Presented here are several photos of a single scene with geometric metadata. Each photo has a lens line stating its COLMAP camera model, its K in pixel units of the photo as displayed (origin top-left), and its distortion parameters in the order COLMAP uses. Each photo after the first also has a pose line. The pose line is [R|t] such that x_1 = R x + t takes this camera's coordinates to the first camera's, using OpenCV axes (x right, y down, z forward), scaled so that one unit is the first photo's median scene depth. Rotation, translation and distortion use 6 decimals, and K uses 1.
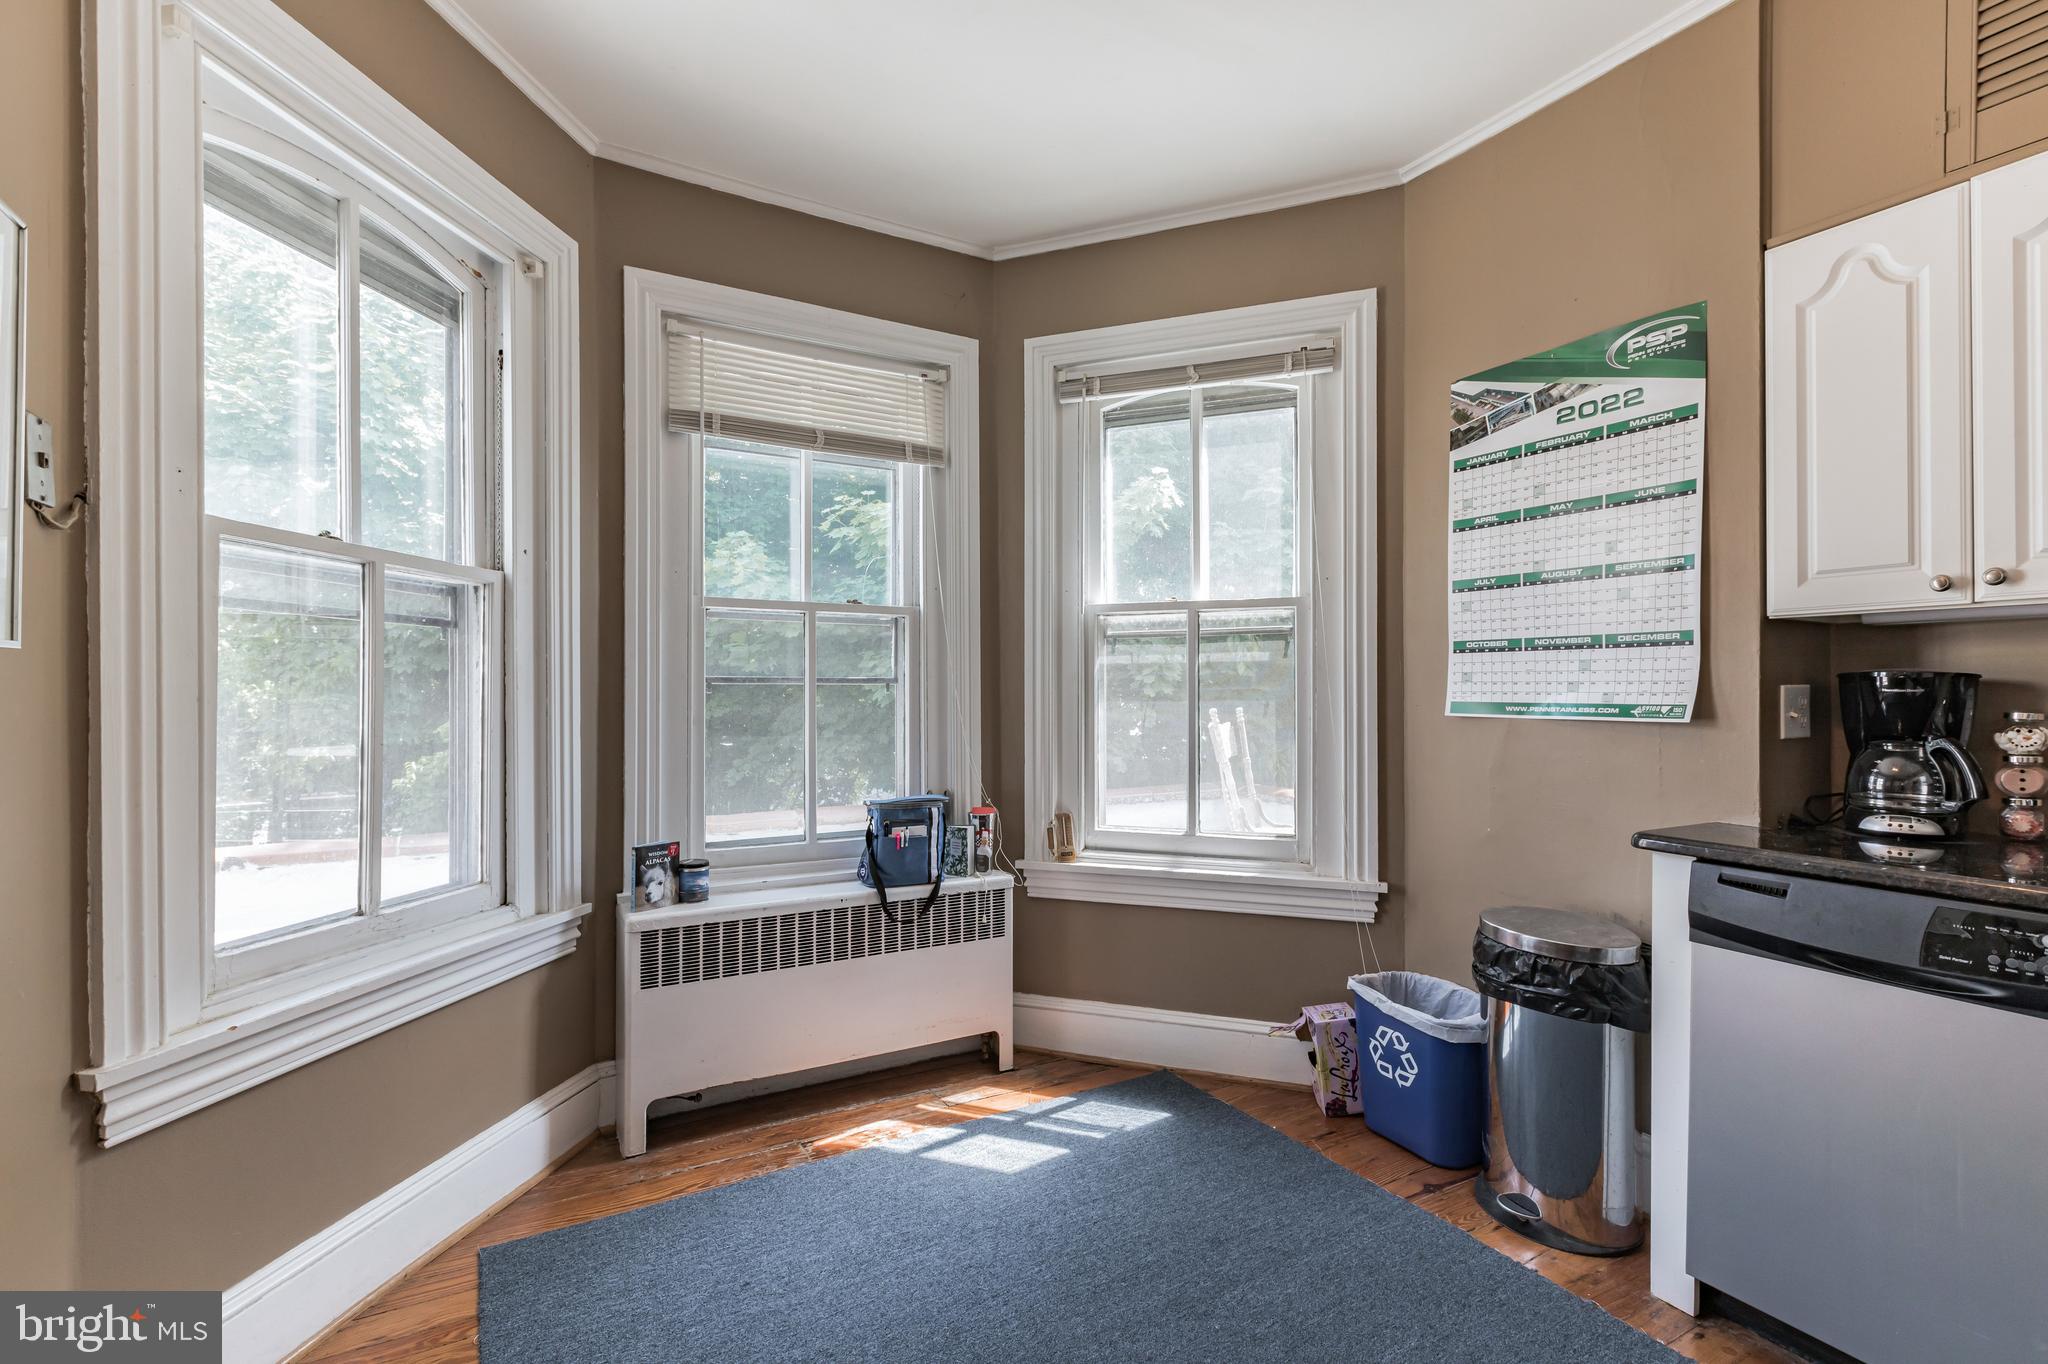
lens RADIAL K [[915.8, 0, 1003.6], [0, 915.8, 686.0], [0, 0, 1]] dist [0.001864, 0.000359]
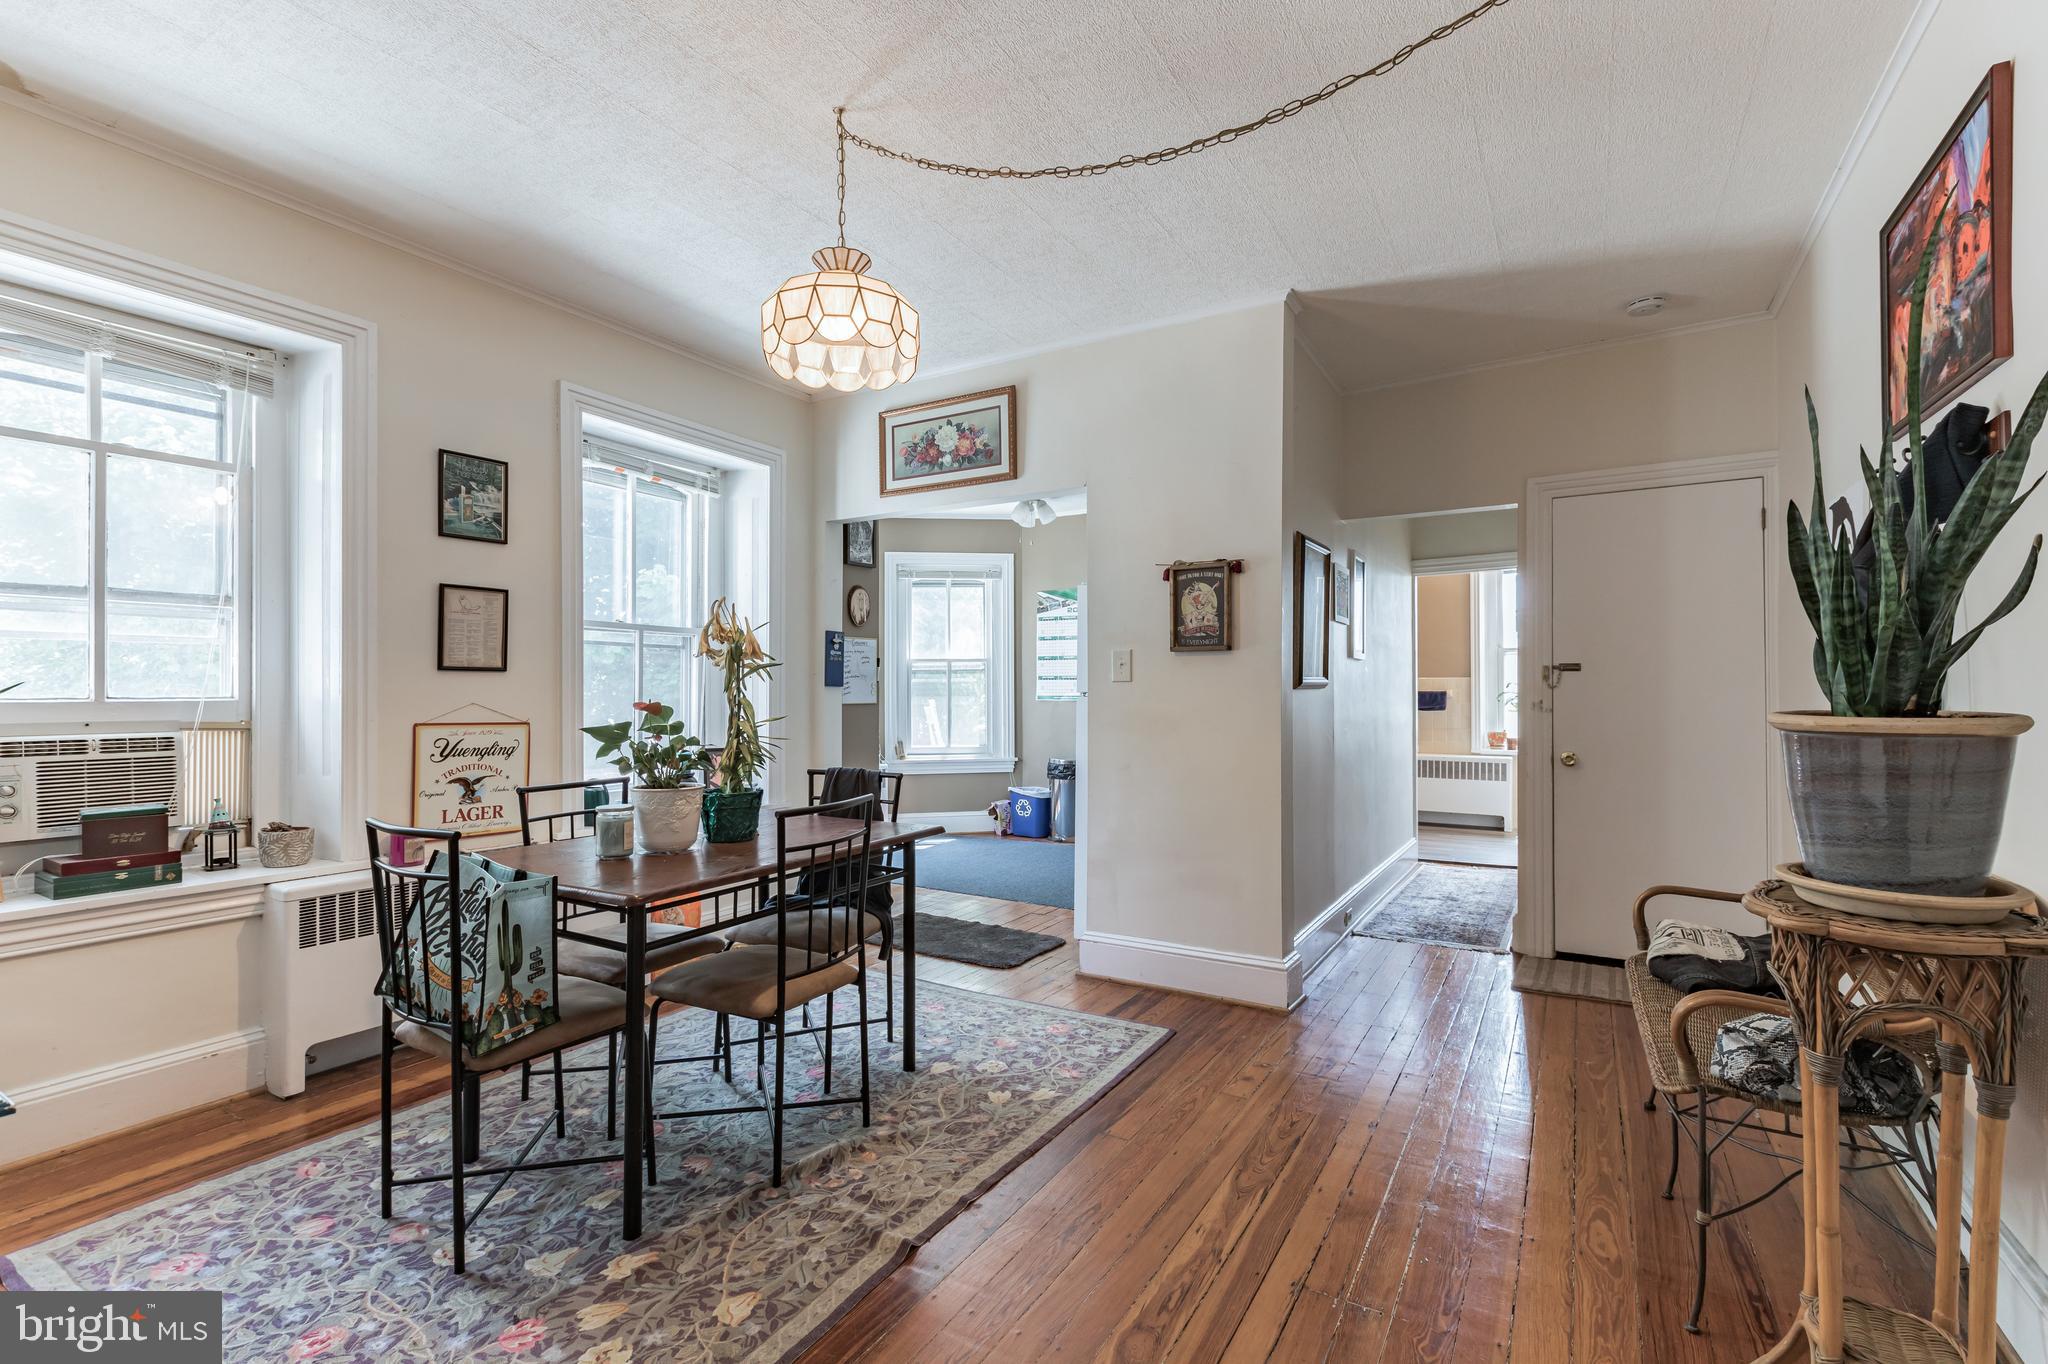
lens RADIAL K [[956.2, 0, 1024.0], [0, 956.2, 682.0], [0, 0, 1]] dist [0.000602, -0.000292]
pose [[0.863016, 0.002025, 0.505173, -1.142541], [0.002148, 0.999968, -0.007678, -0.003805], [-0.505172, 0.007711, 0.862984, -1.702908]]
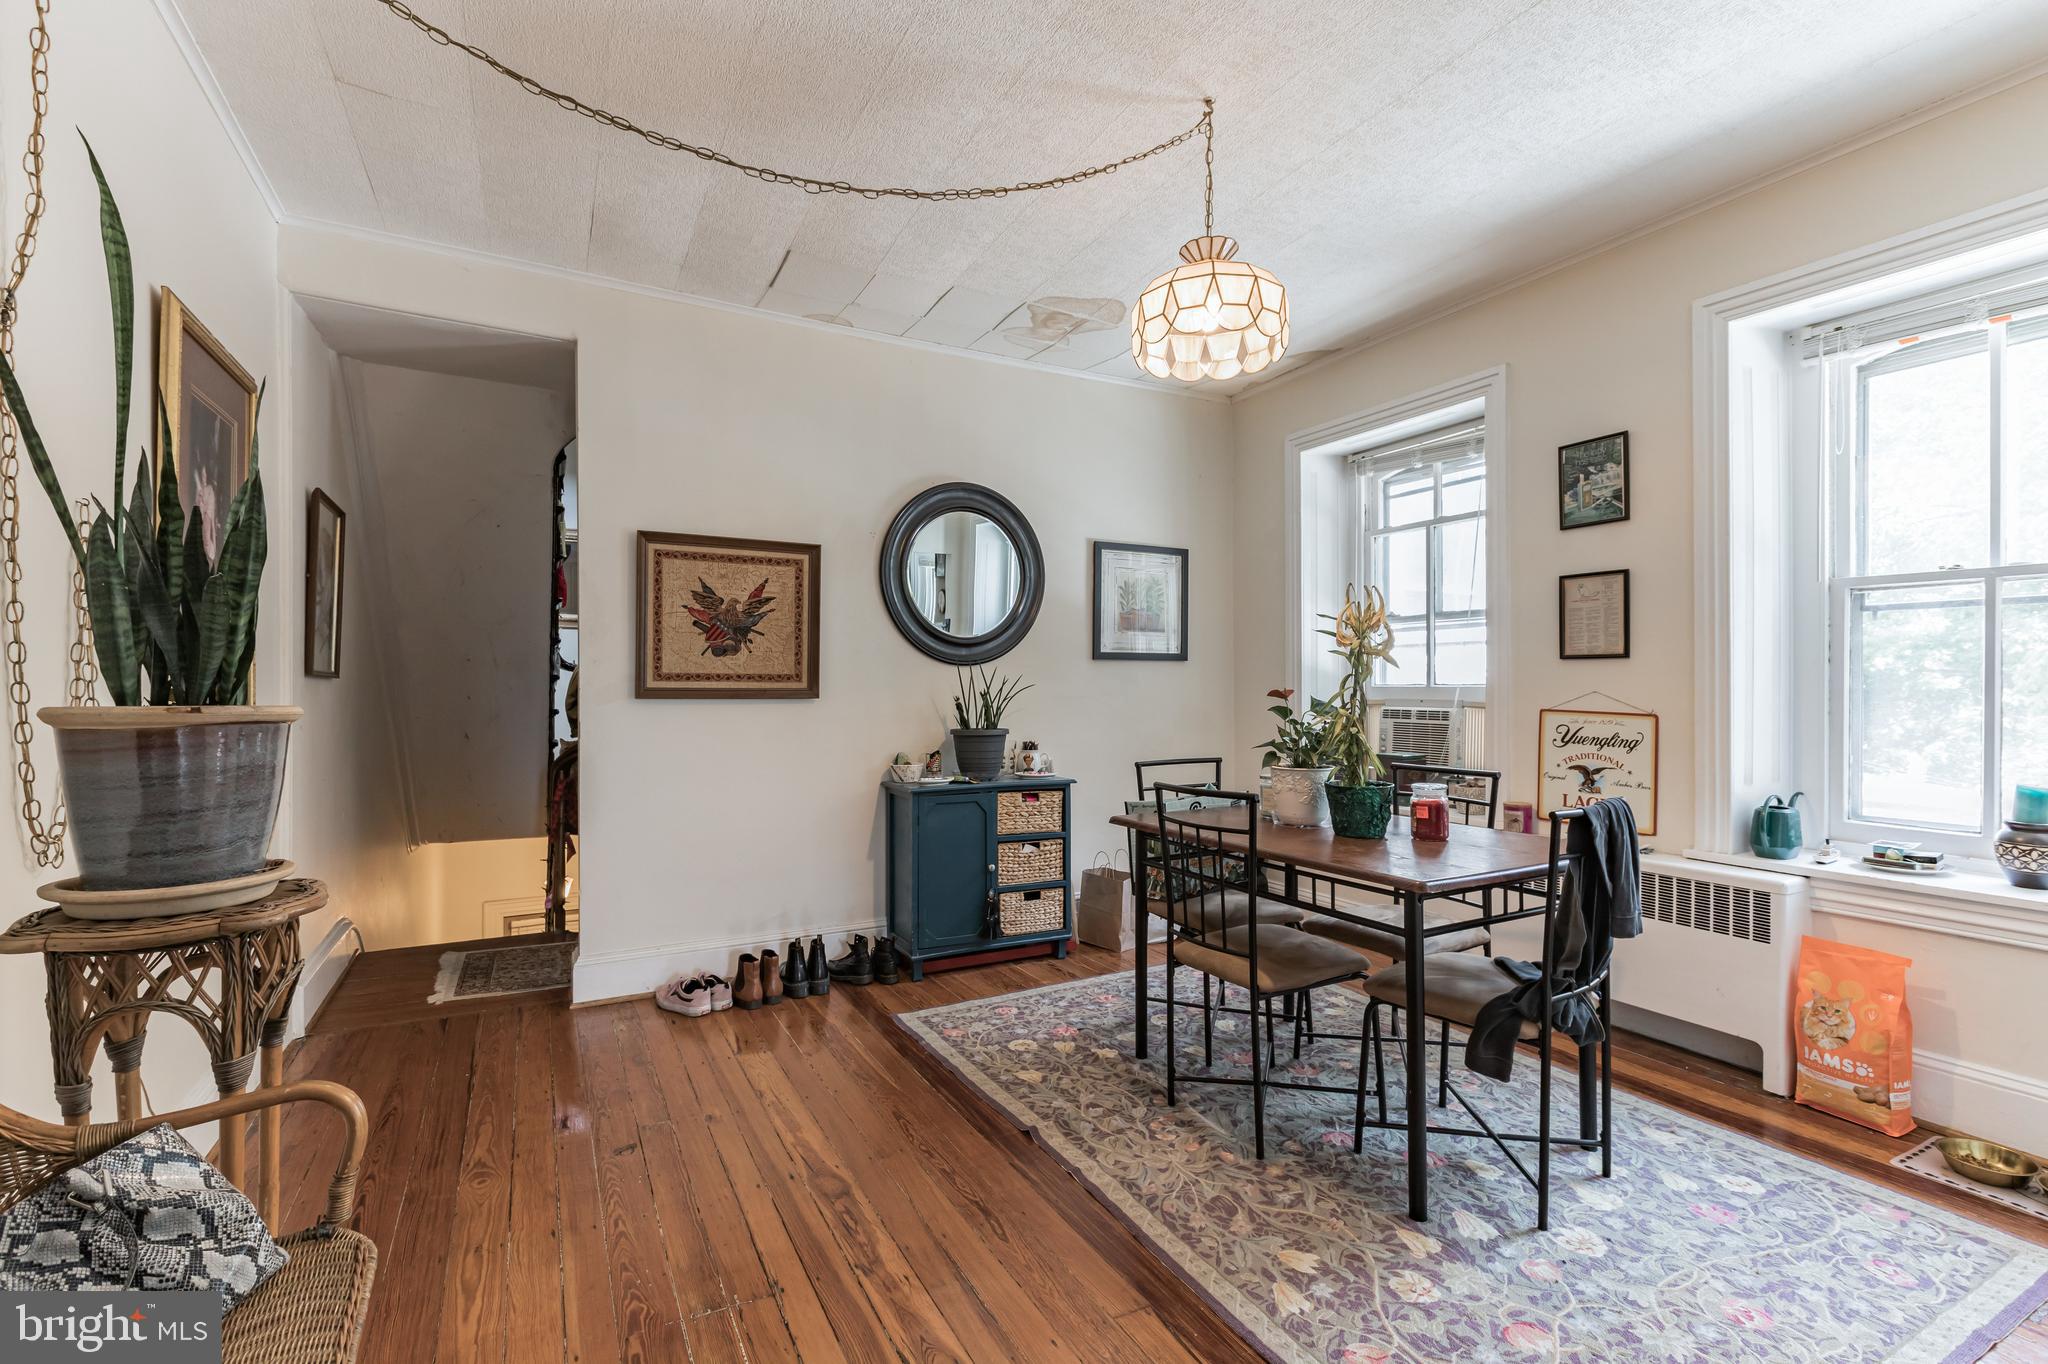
lens RADIAL K [[941.3, 0, 992.2], [0, 941.3, 681.9], [0, 0, 1]] dist [0.001534, 0.000304]
pose [[-0.058204, -0.001078, -0.998304, 0.225196], [0.002938, 0.999995, -0.001252, 0.000010], [0.998300, -0.003006, -0.058201, -0.898717]]
